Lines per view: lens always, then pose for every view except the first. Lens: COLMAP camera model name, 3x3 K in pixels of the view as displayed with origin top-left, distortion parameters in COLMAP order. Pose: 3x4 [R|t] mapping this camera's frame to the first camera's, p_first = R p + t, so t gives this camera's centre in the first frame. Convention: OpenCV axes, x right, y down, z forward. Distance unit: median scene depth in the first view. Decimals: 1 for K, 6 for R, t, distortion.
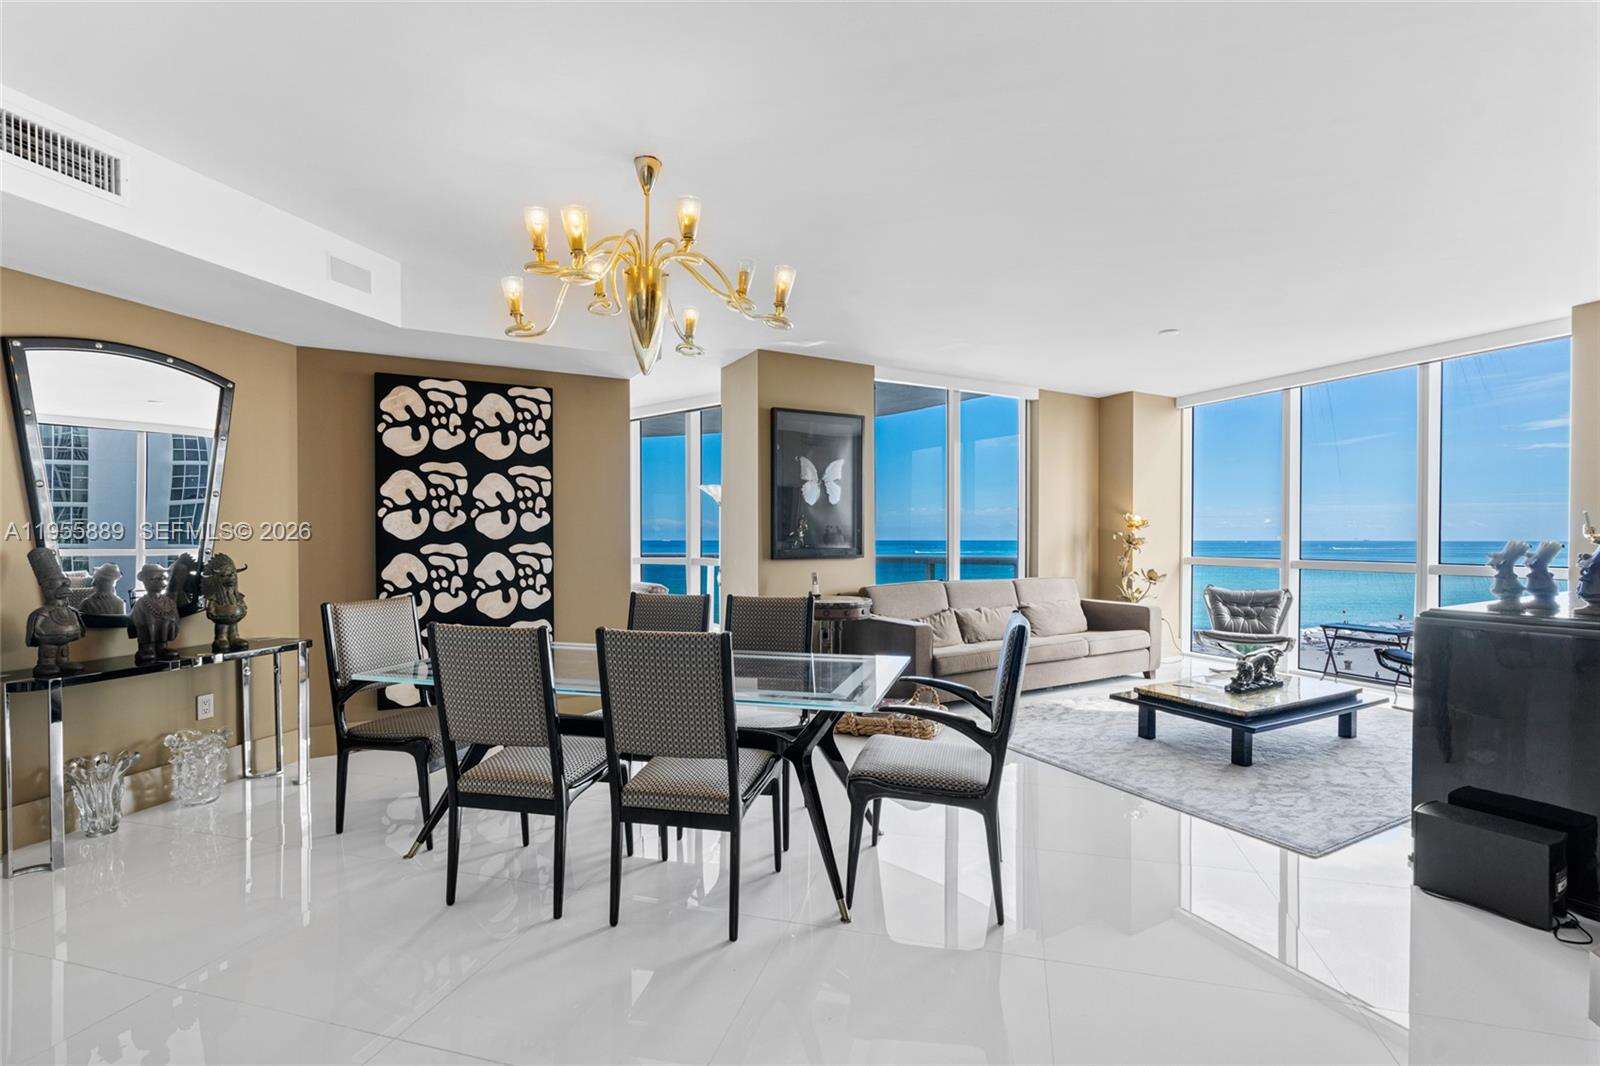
lens RADIAL K [[722.8, 0, 811.9], [0, 722.8, 544.9], [0, 0, 1]] dist [-0.010569, 0.004298]
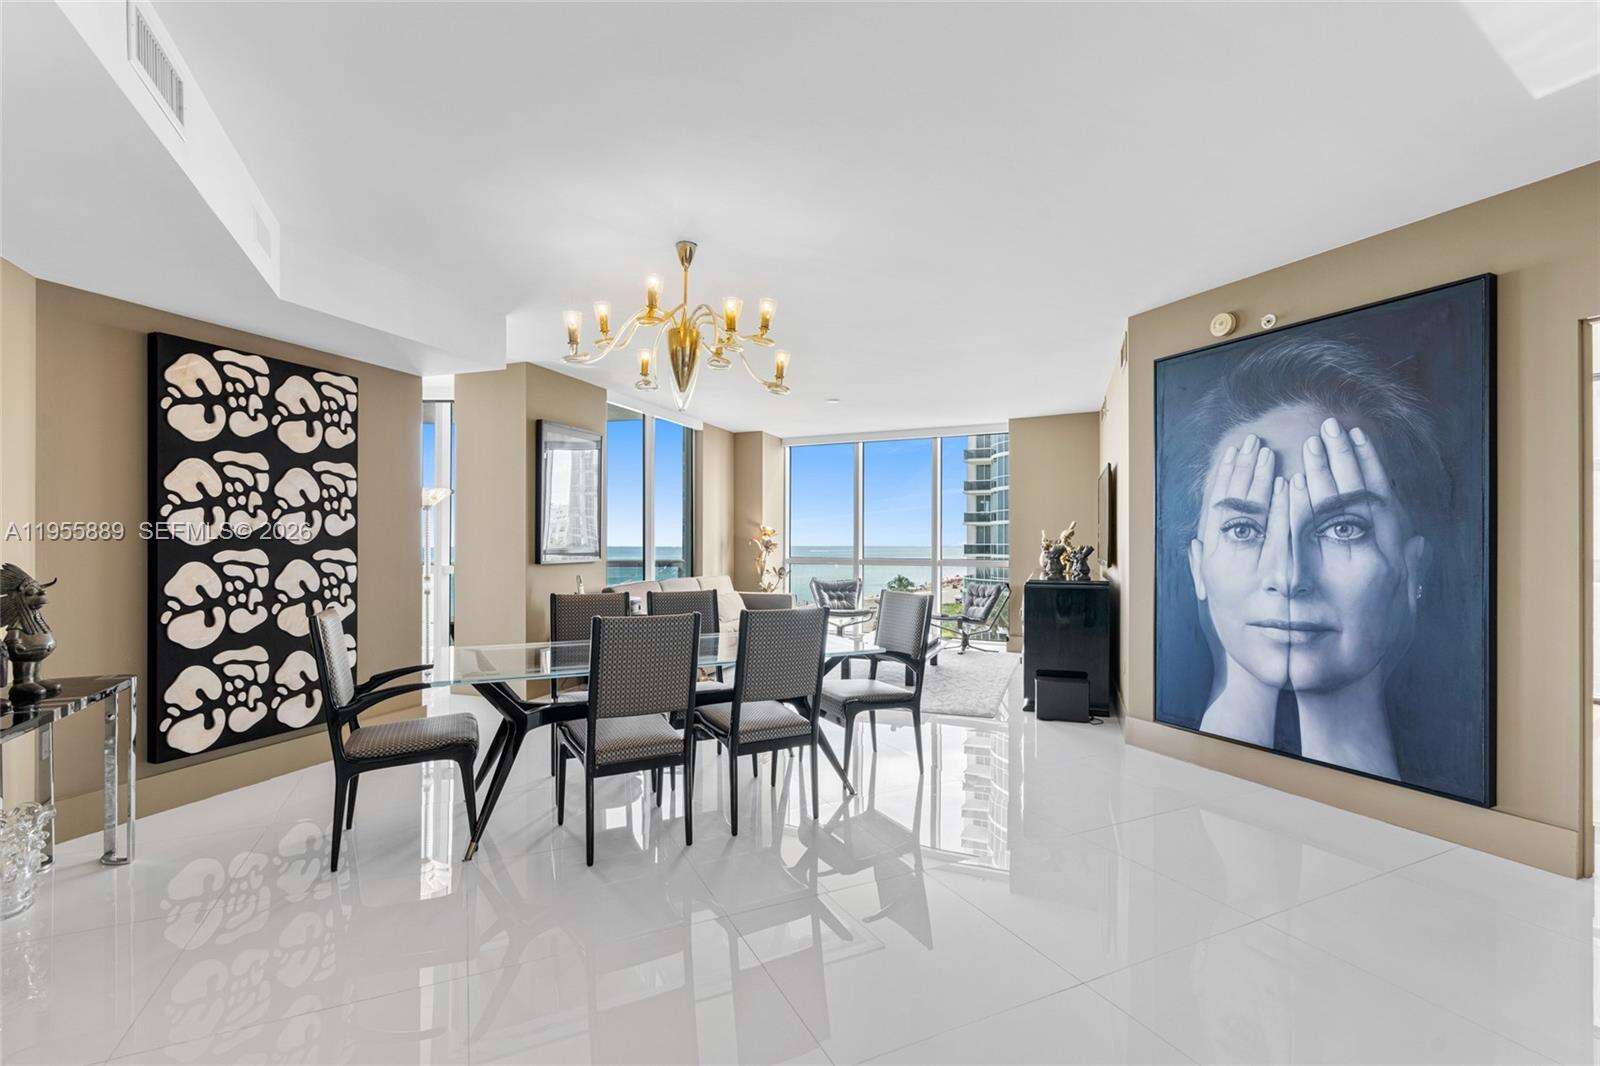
lens RADIAL K [[722.8, 0, 804.1], [0, 722.8, 542.1], [0, 0, 1]] dist [-0.010569, 0.004298]
pose [[0.752305, 0.002416, 0.658811, -0.497863], [0.005070, 0.999942, -0.009457, 0.000375], [-0.658796, 0.010455, 0.752249, -0.042427]]
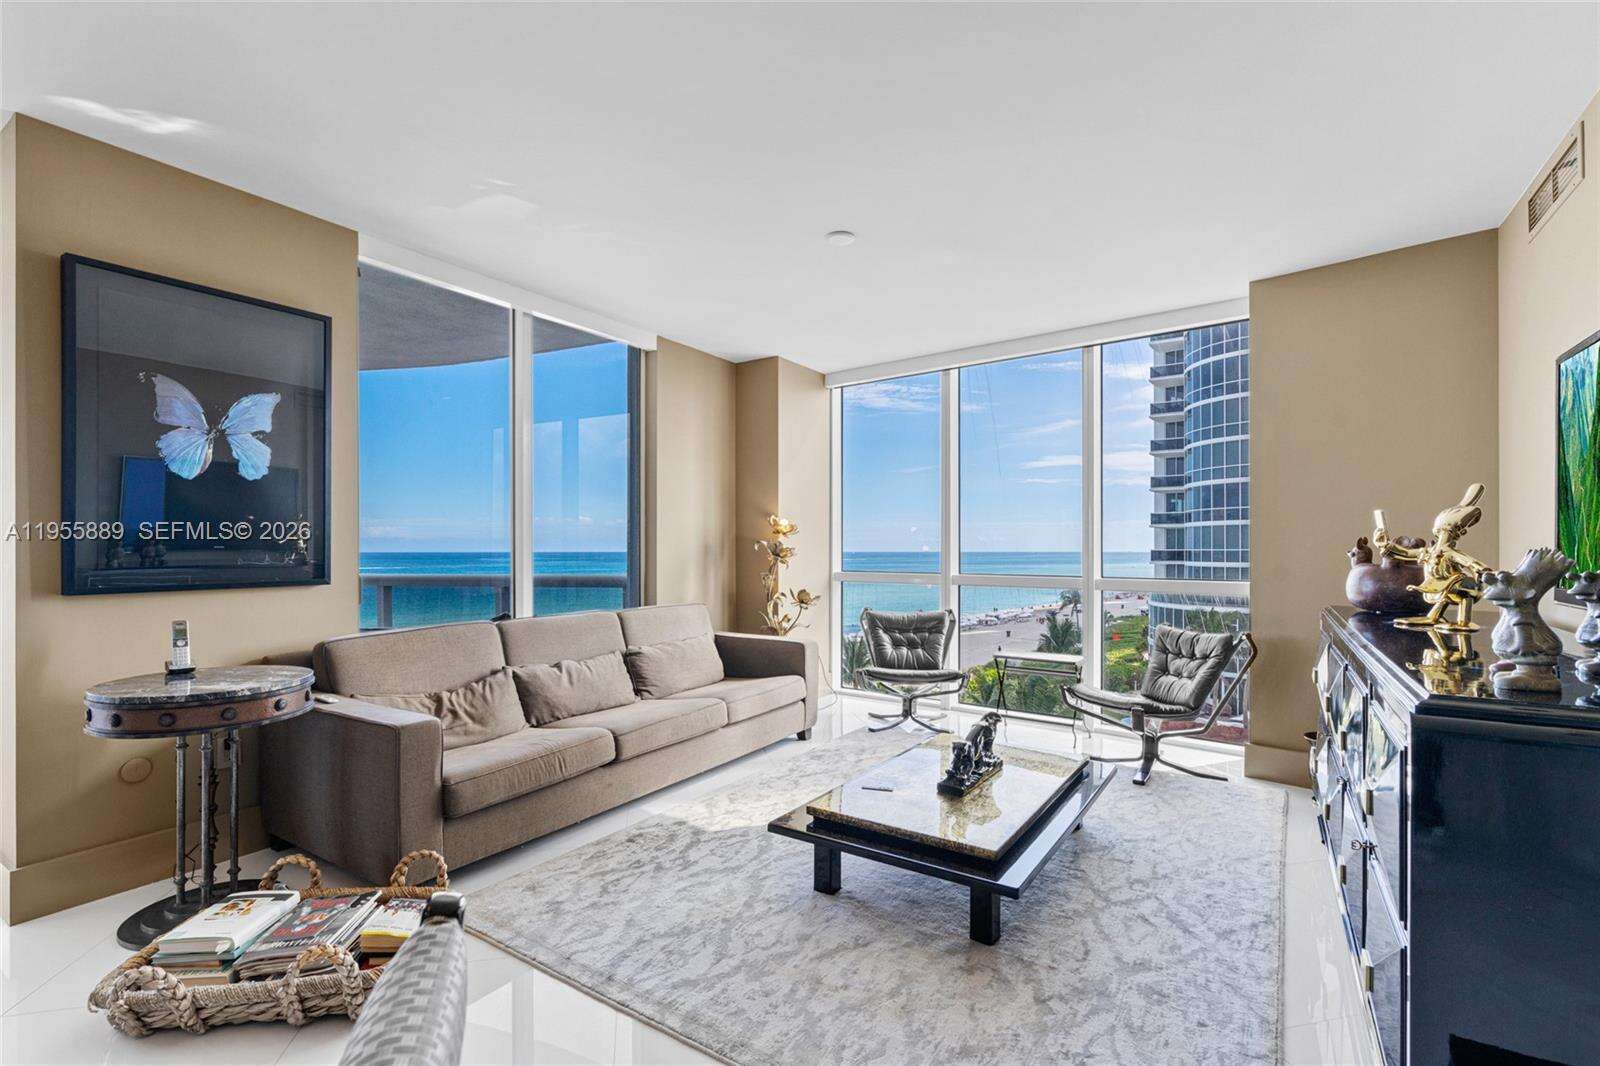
lens RADIAL K [[722.8, 0, 812.6], [0, 722.8, 551.3], [0, 0, 1]] dist [-0.010569, 0.004298]
pose [[0.878407, -0.000933, 0.477912, 0.154921], [0.004120, 0.999976, -0.005620, -0.002886], [-0.477896, 0.006906, 0.878390, 0.433901]]
